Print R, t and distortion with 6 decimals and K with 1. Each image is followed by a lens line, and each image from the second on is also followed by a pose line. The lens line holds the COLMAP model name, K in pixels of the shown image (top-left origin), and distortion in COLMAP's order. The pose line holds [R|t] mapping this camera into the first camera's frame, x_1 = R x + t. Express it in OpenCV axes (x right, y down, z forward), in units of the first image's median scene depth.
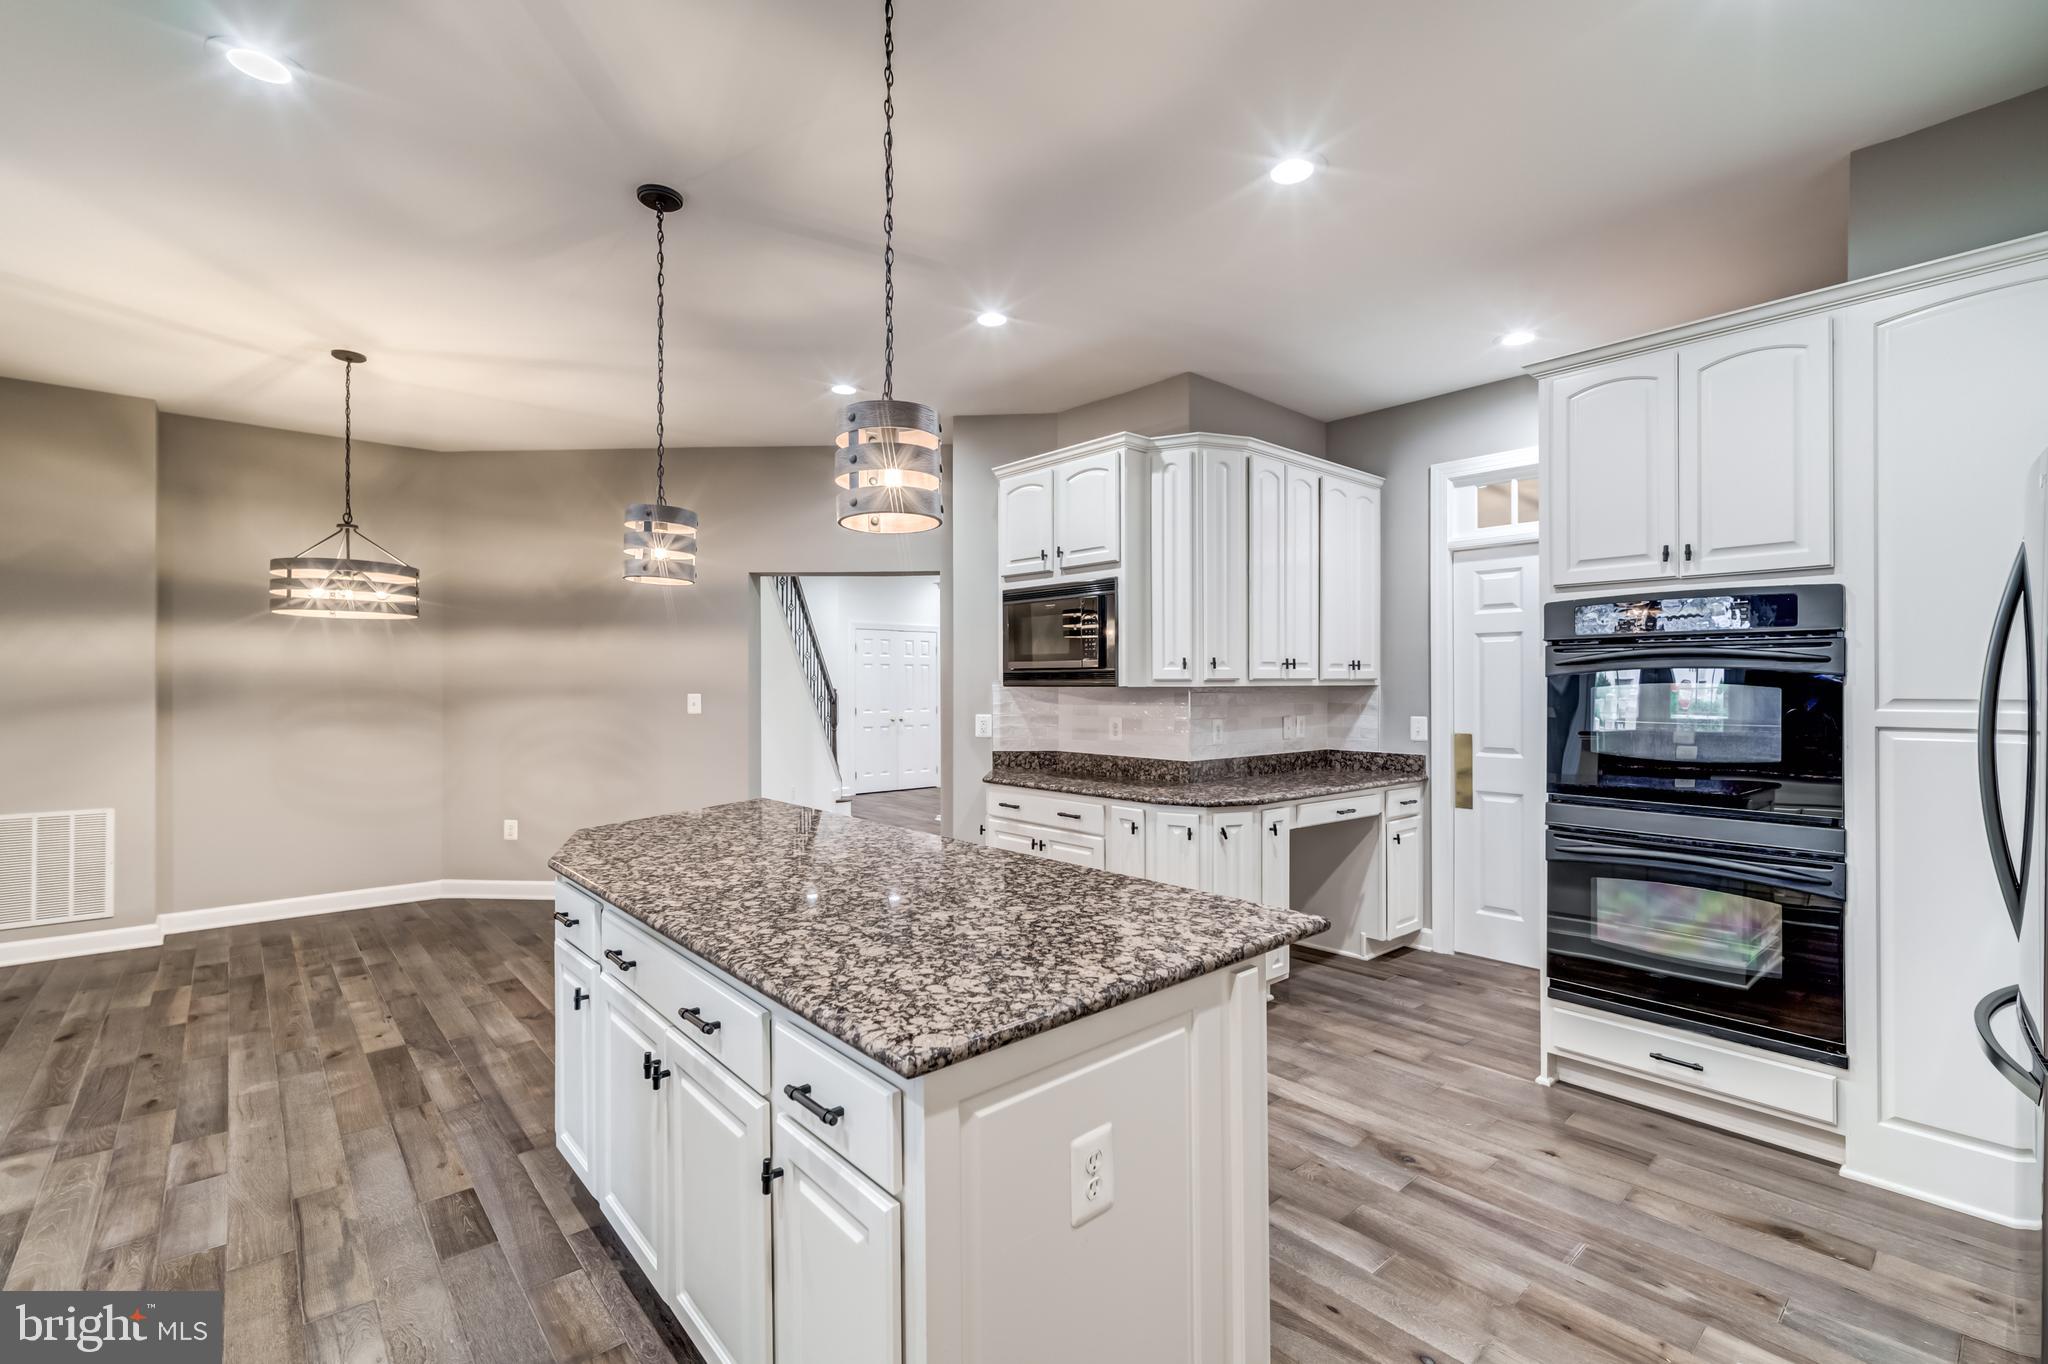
lens RADIAL K [[905.5, 0, 1024.0], [0, 905.5, 682.0], [0, 0, 1]] dist [0.001555, 0.000172]
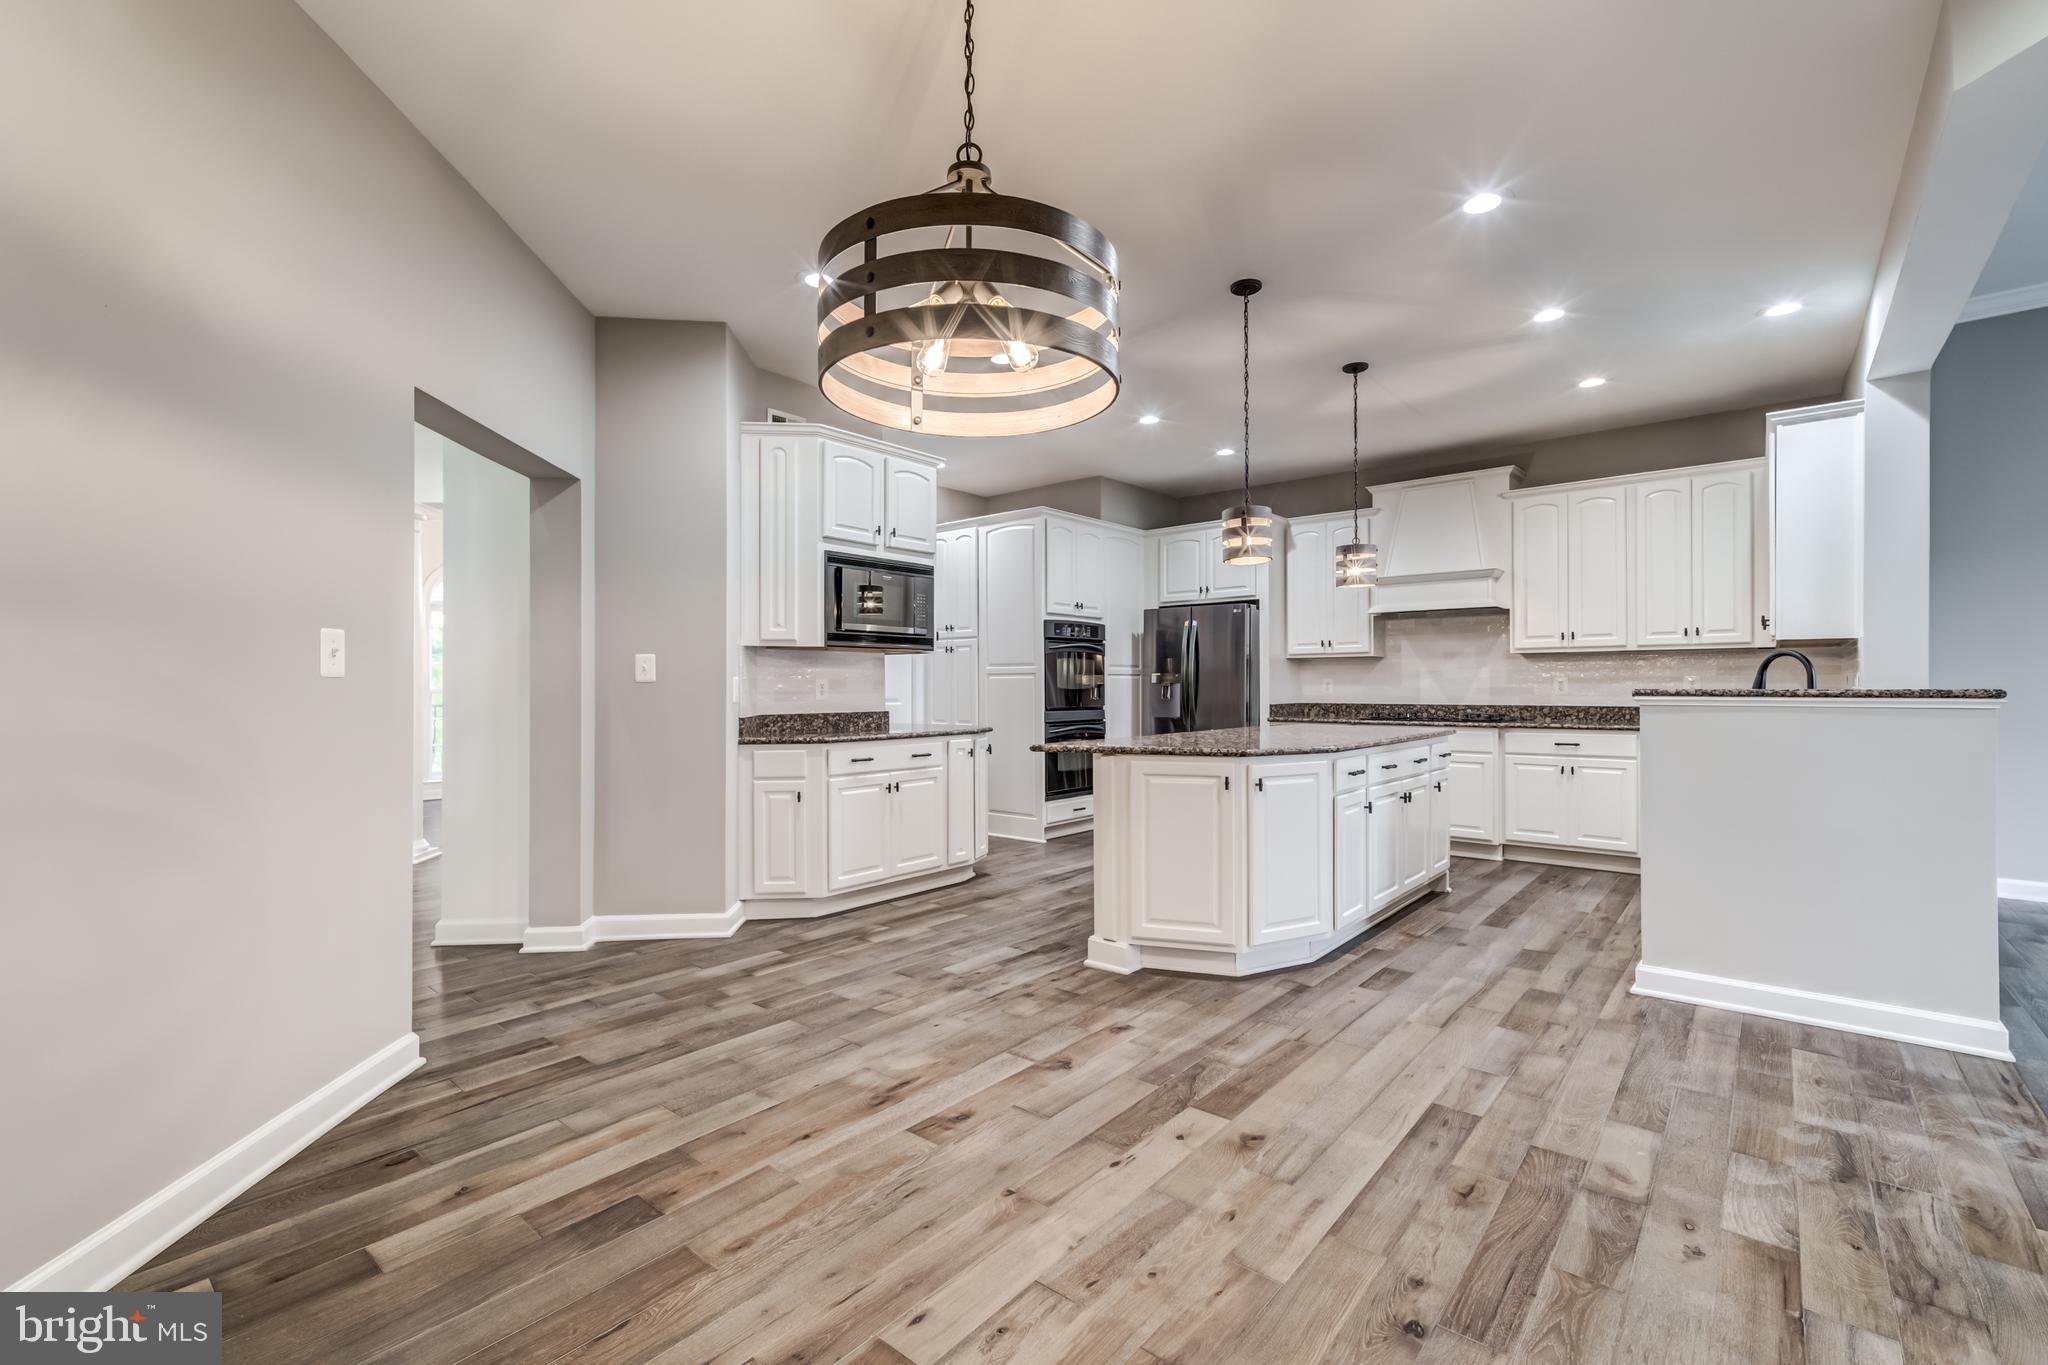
lens RADIAL K [[925.4, 0, 1006.5], [0, 925.4, 685.4], [0, 0, 1]] dist [0.003194, -0.000078]
pose [[-0.160270, 0.003556, 0.987067, -1.695454], [-0.000250, 0.999993, -0.003644, 0.082966], [-0.987073, -0.000831, -0.160269, 1.543469]]
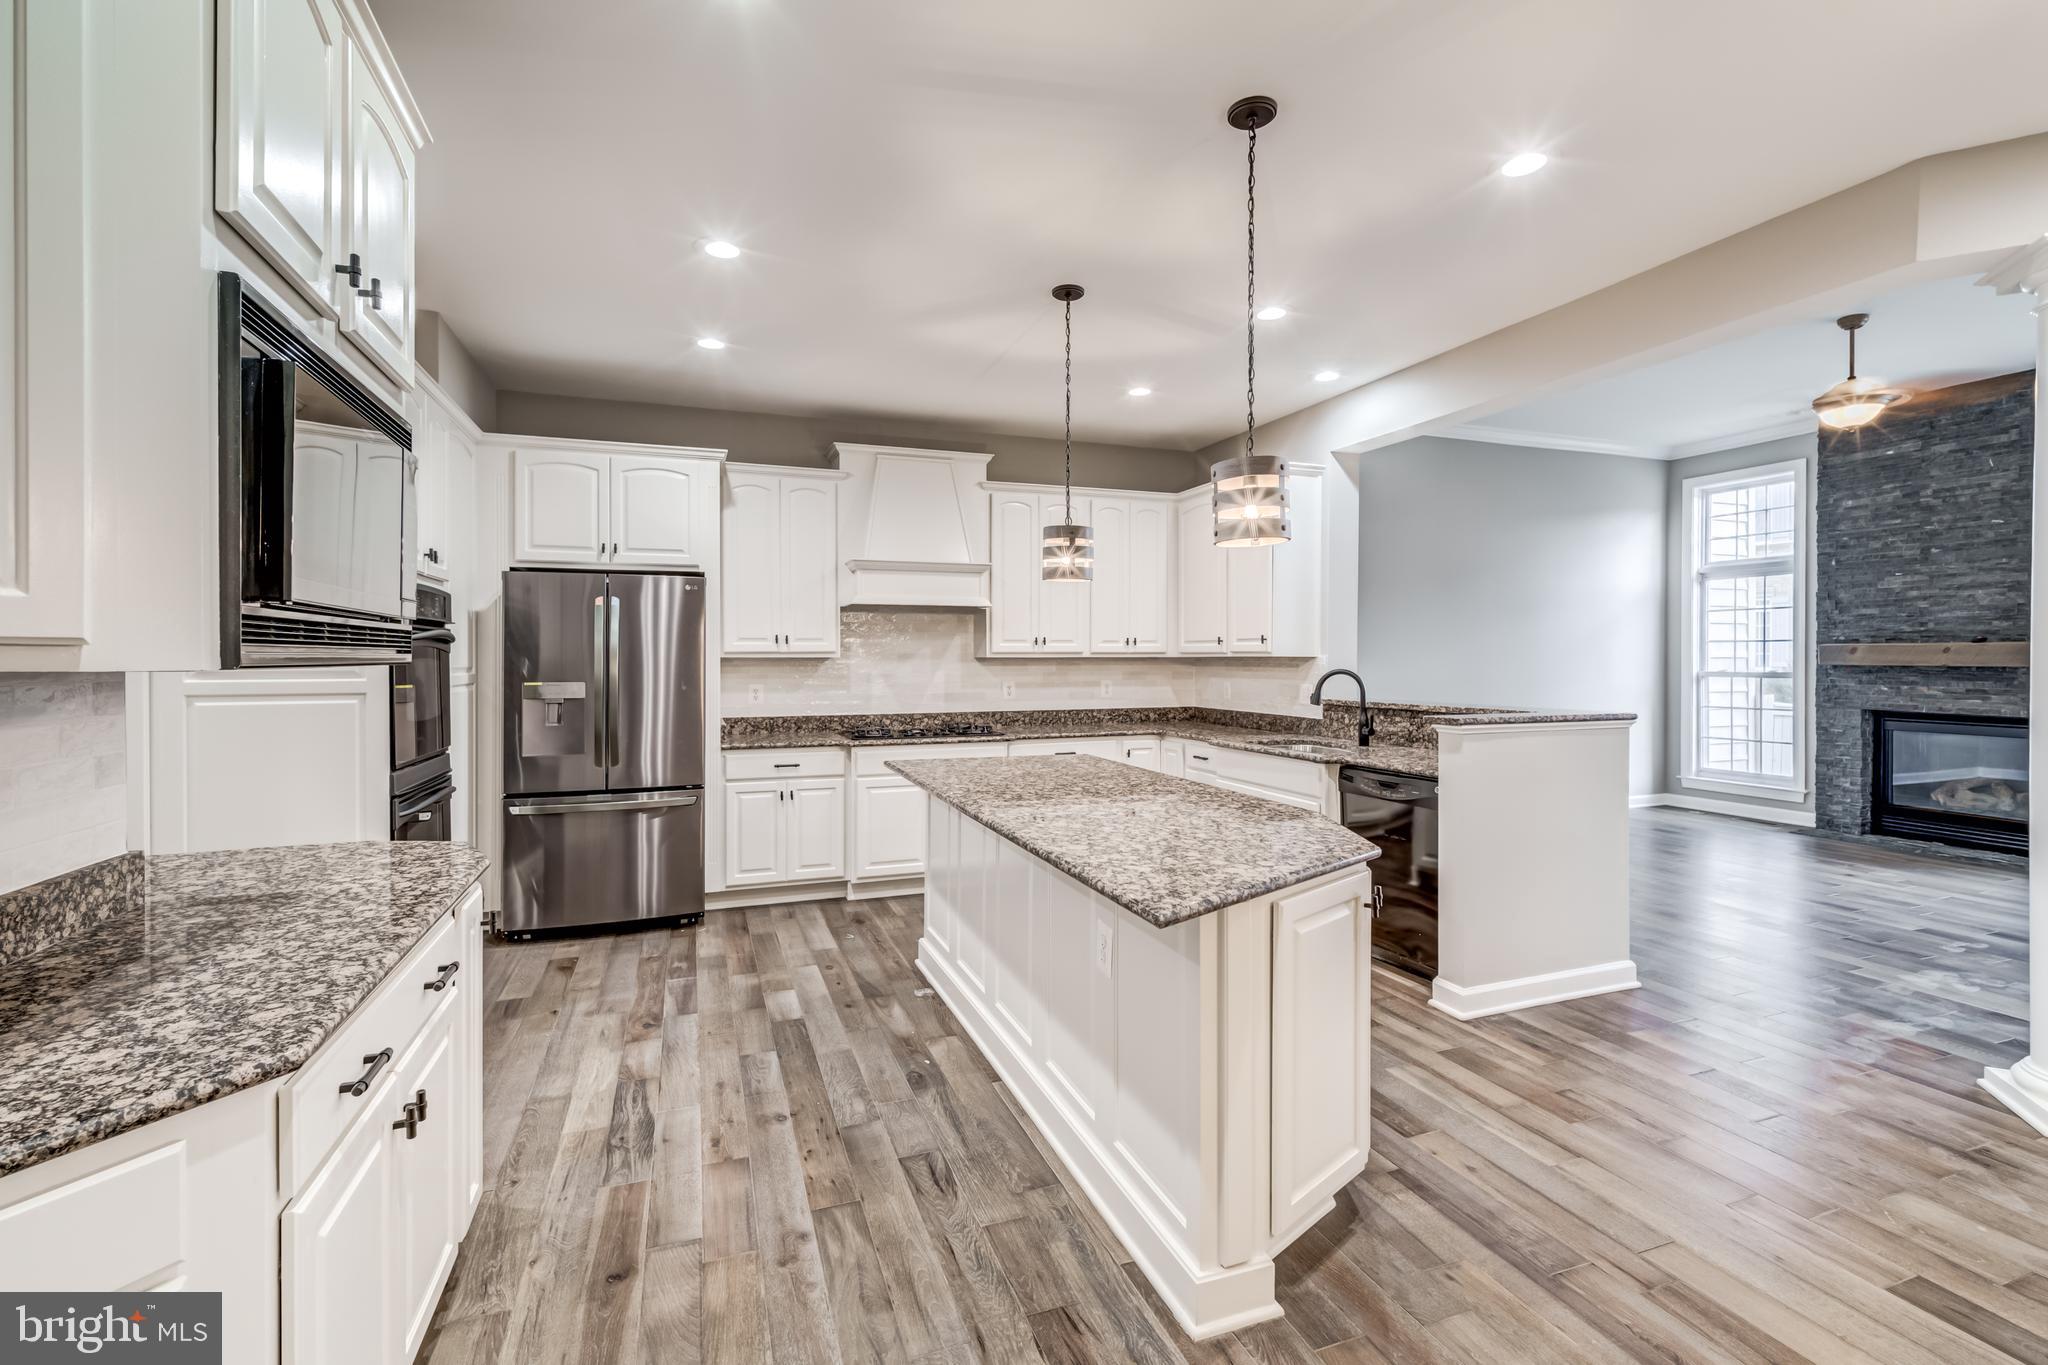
lens RADIAL K [[917.0, 0, 1062.5], [0, 917.0, 660.7], [0, 0, 1]] dist [0.000305, -0.000173]
pose [[-0.946476, -0.000141, 0.322773, -0.513469], [0.000630, 0.999997, 0.002285, 0.000578], [-0.322773, 0.002366, -0.946474, 1.860912]]
